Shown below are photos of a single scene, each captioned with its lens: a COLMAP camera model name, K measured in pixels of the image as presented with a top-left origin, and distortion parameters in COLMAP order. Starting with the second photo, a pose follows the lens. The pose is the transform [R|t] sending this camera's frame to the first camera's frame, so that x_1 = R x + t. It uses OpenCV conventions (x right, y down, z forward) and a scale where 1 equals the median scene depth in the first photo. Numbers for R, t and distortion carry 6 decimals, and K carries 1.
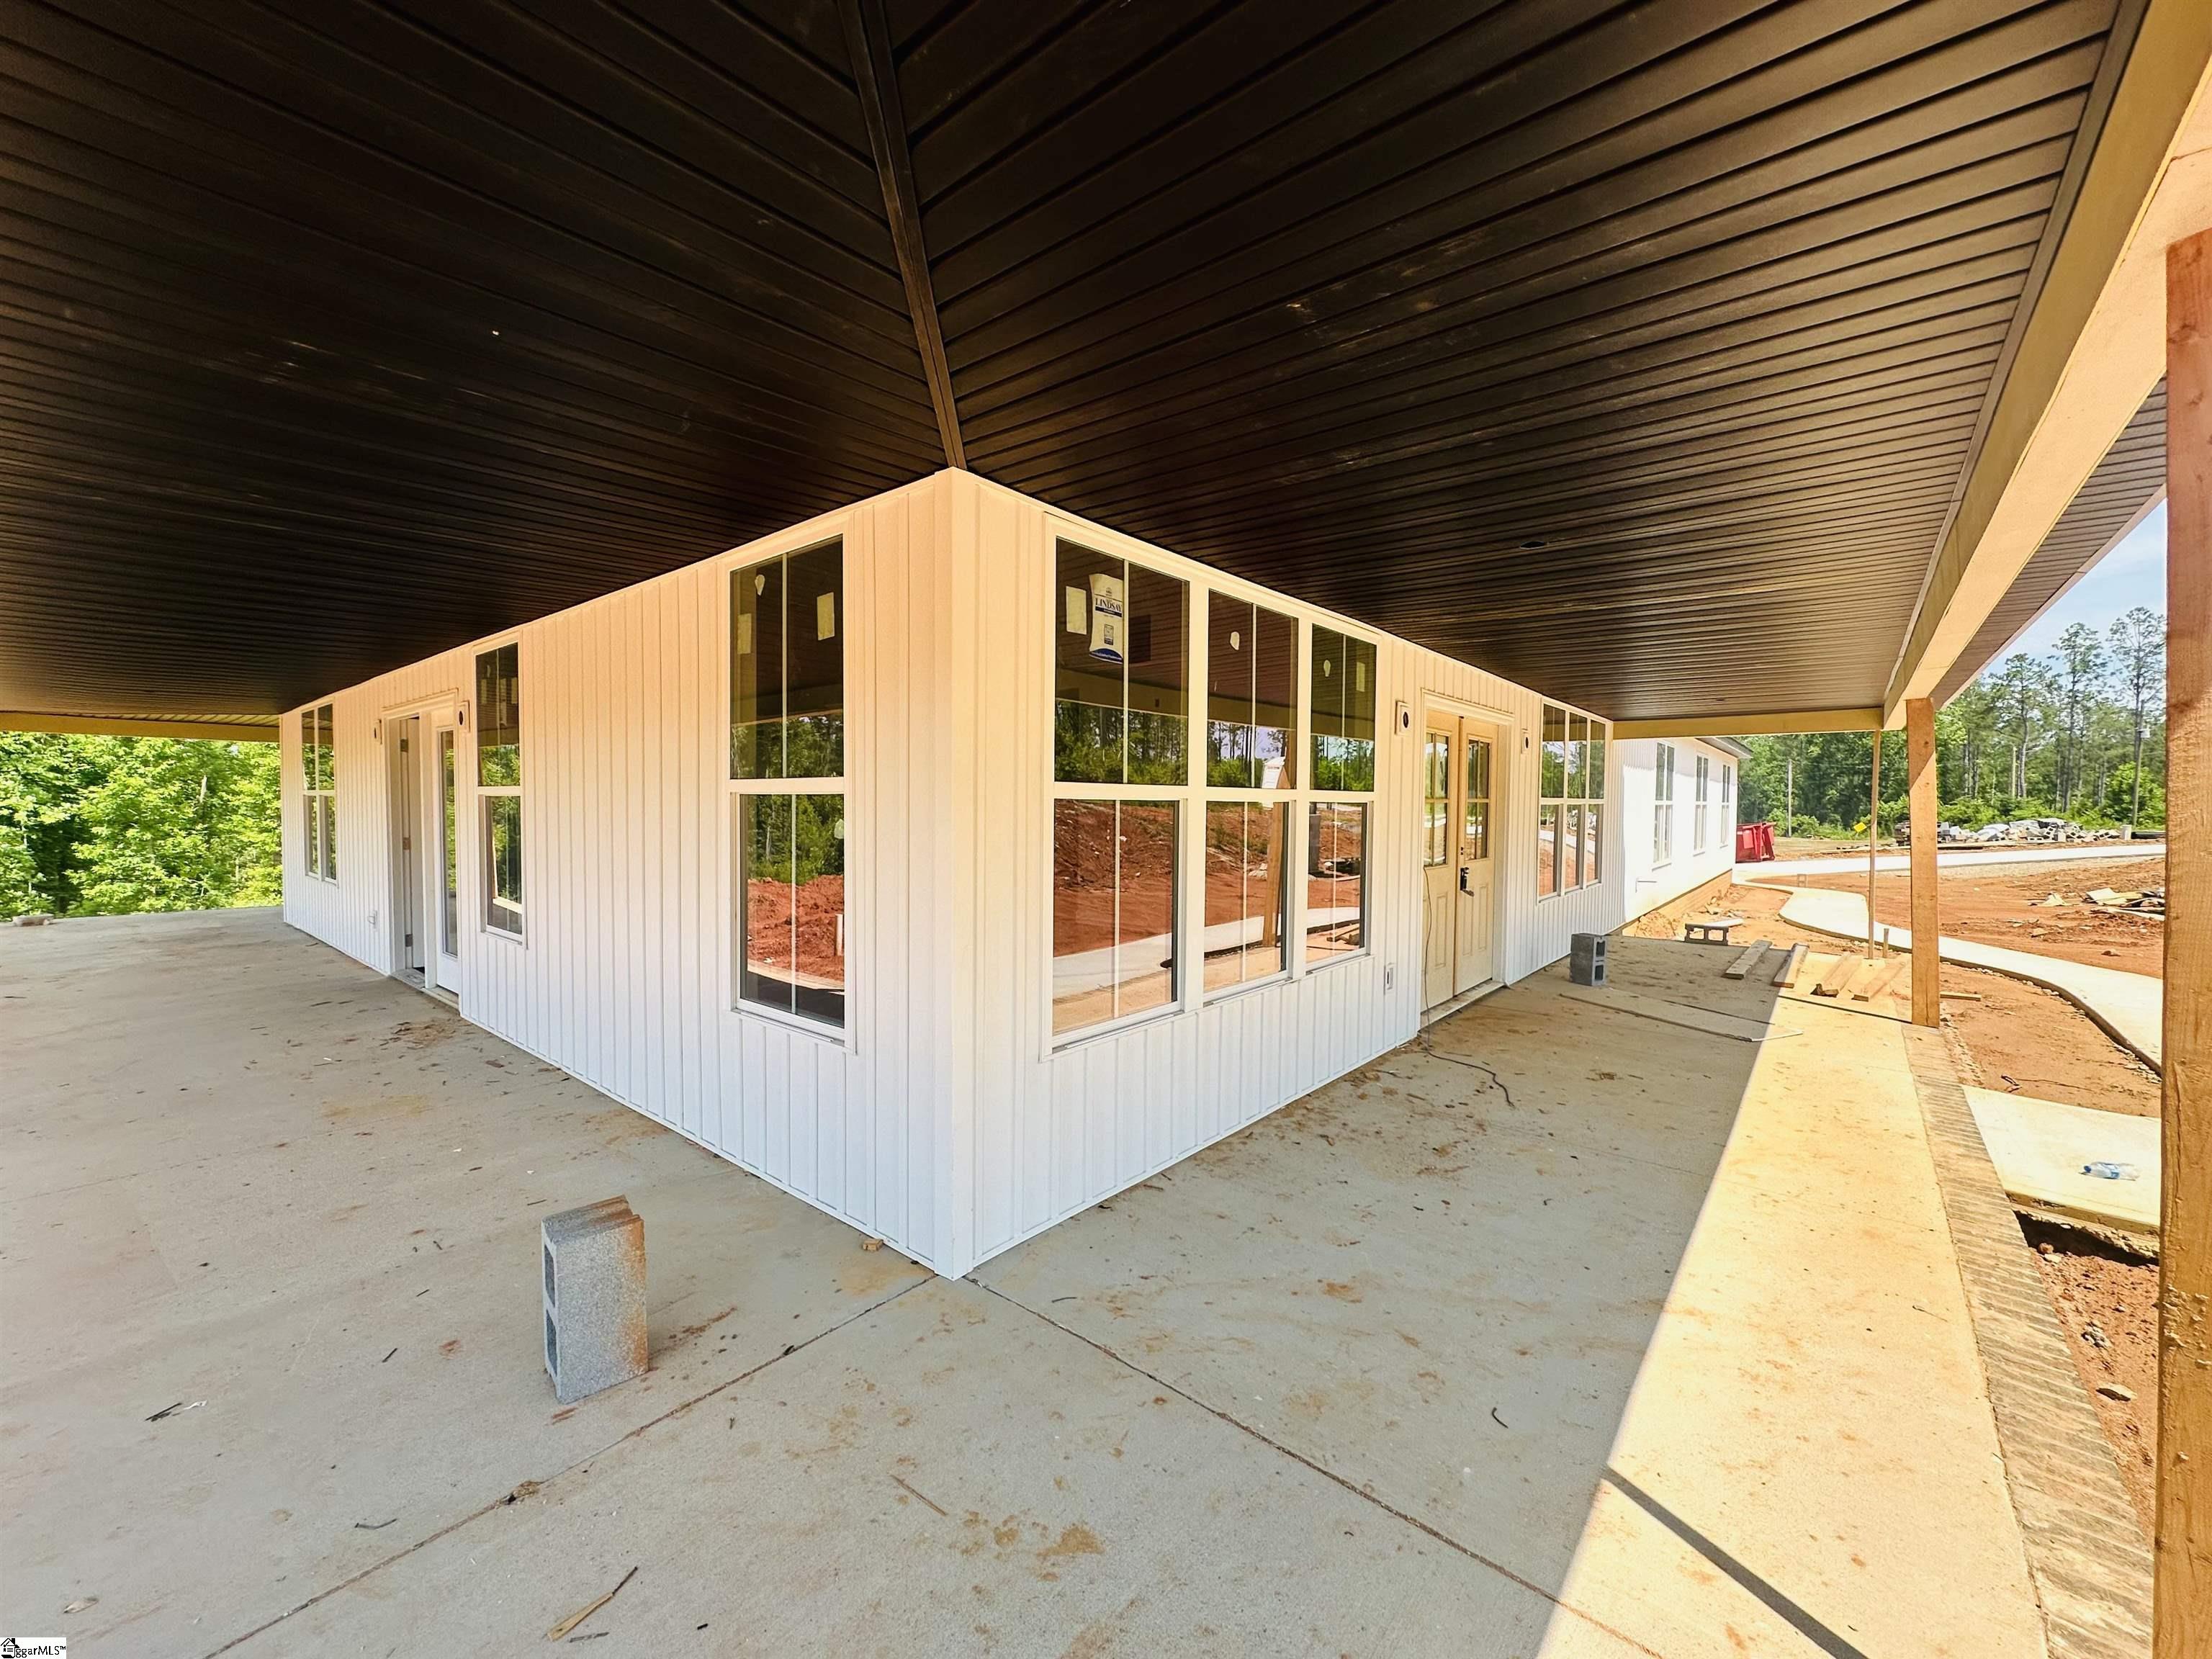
lens RADIAL K [[891.2, 0, 1104.4], [0, 891.2, 825.5], [0, 0, 1]] dist [-0.001513, 0.000459]
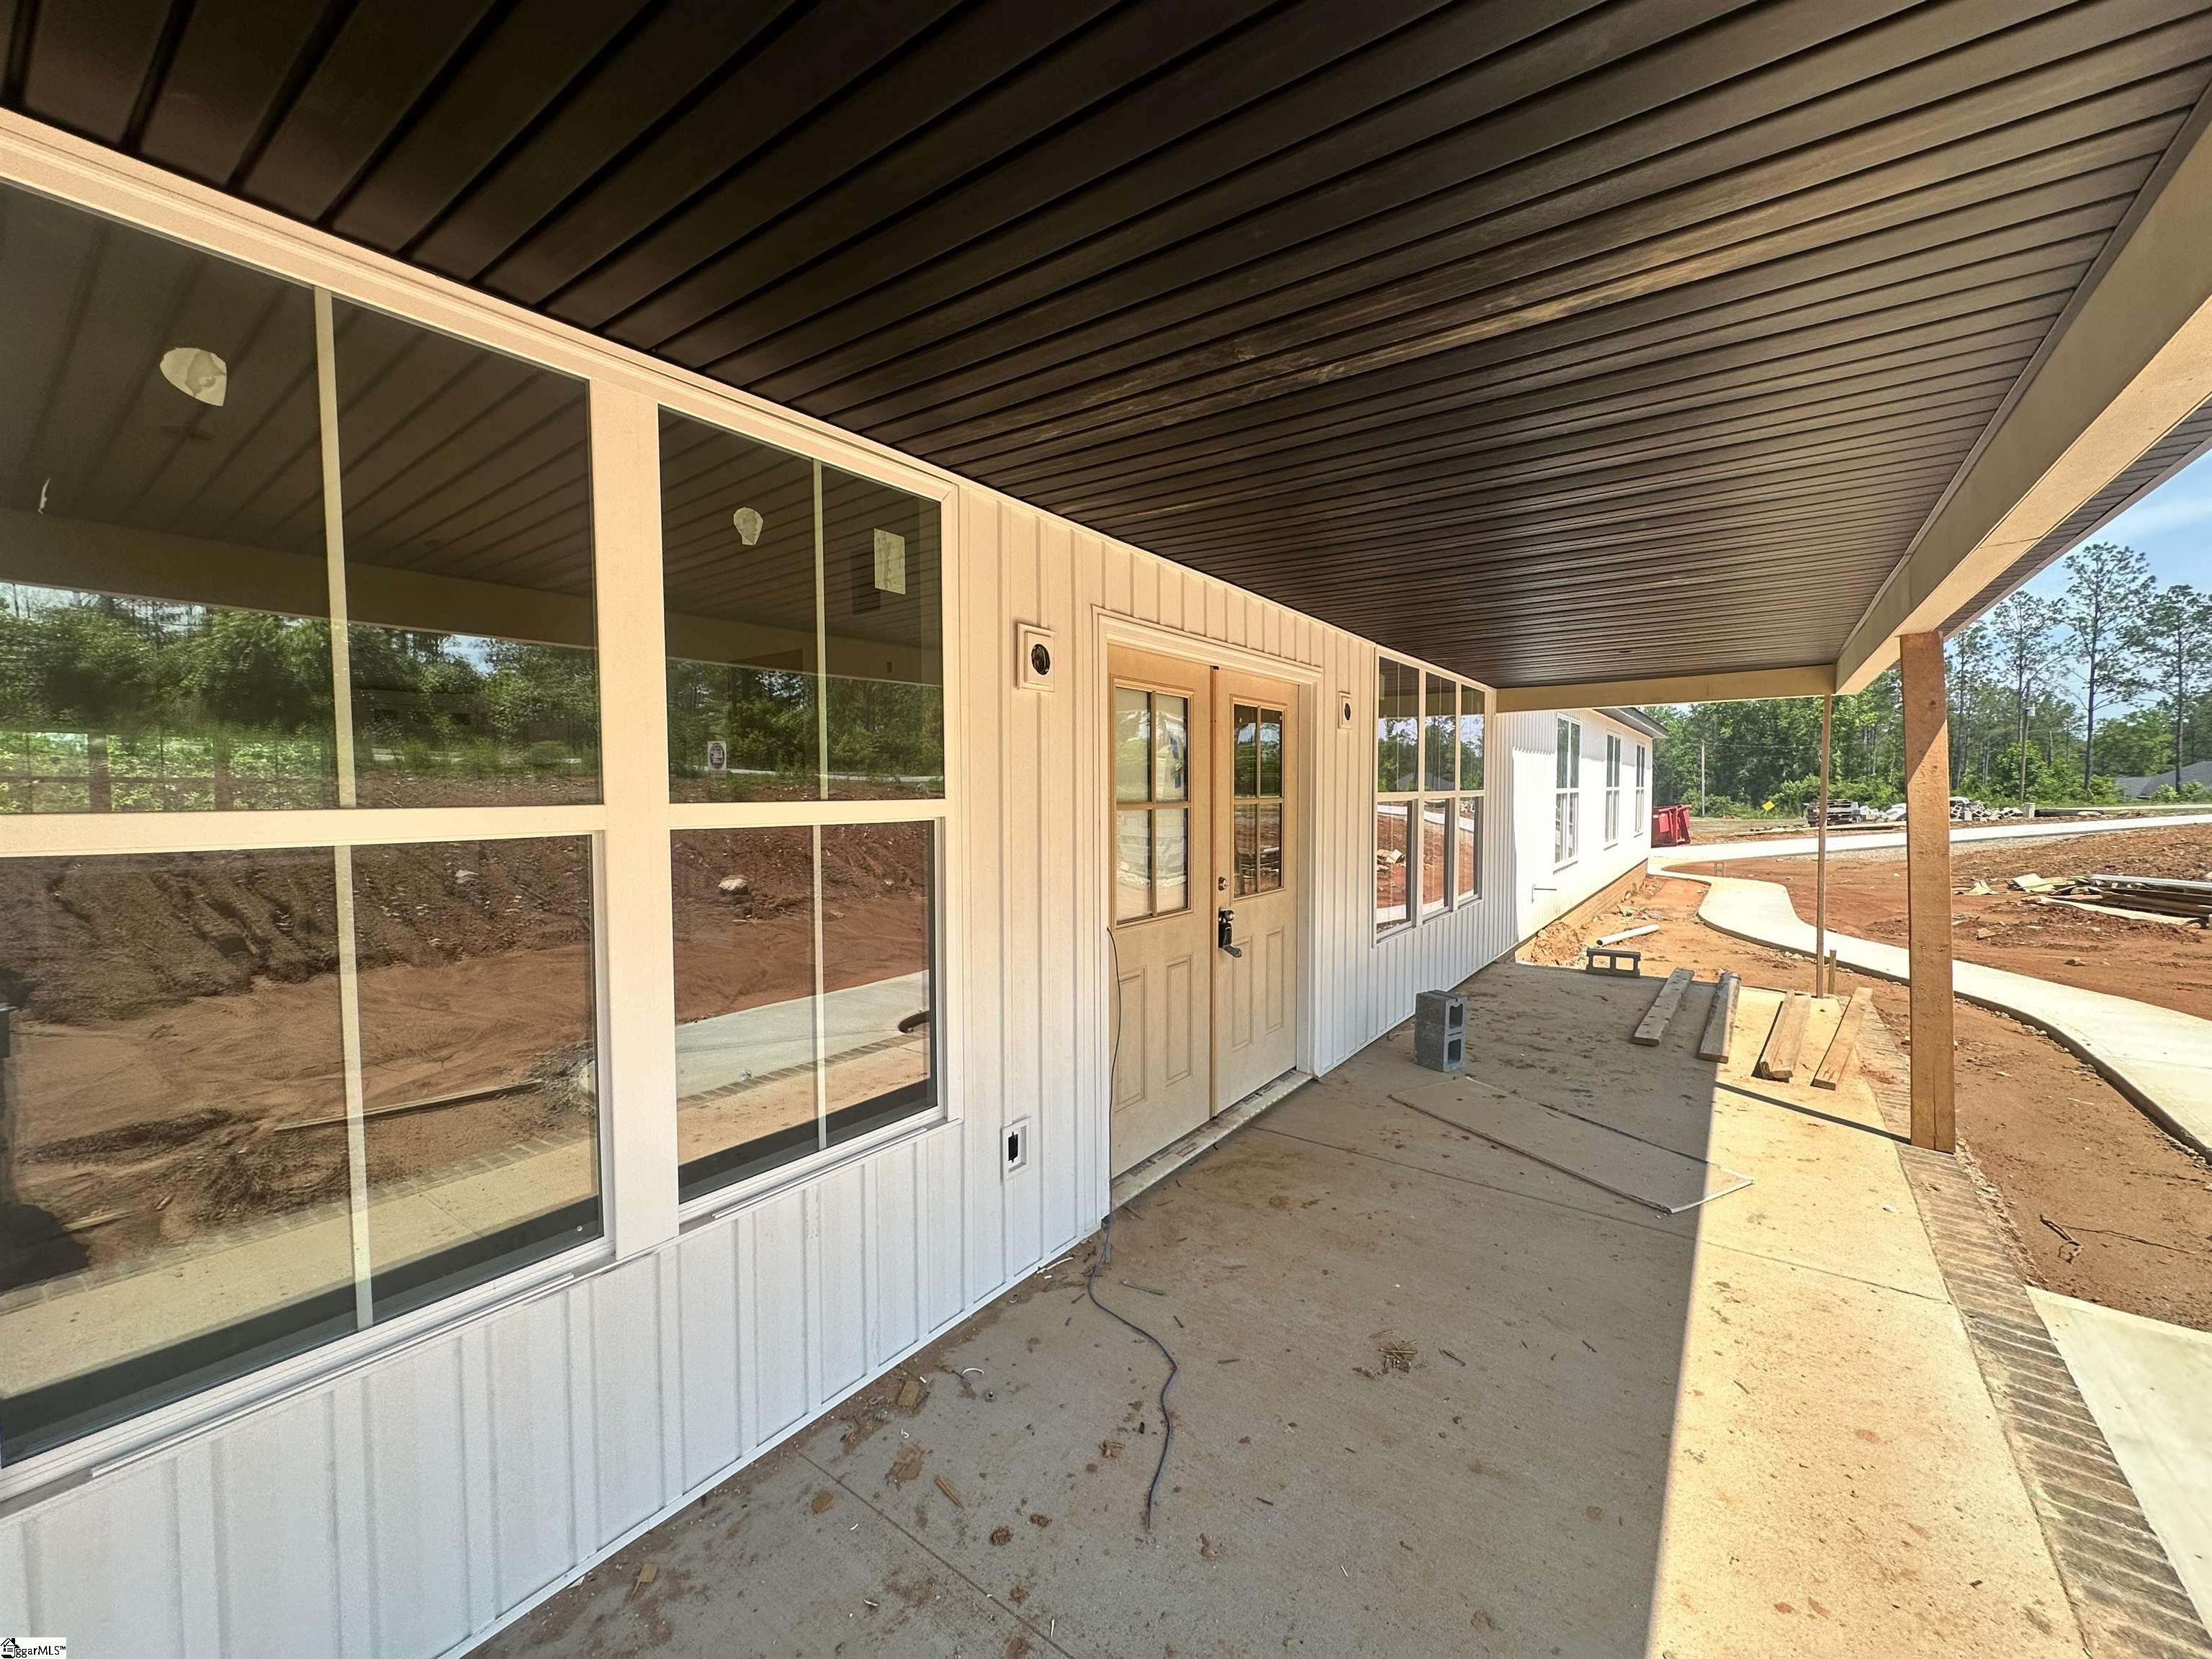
lens RADIAL K [[891.2, 0, 1108.2], [0, 891.2, 823.4], [0, 0, 1]] dist [-0.001513, 0.000459]
pose [[0.997578, -0.016745, 0.067507, 0.187747], [0.016054, 0.999813, 0.010767, -0.014576], [-0.067675, -0.009657, 0.997661, 0.258168]]
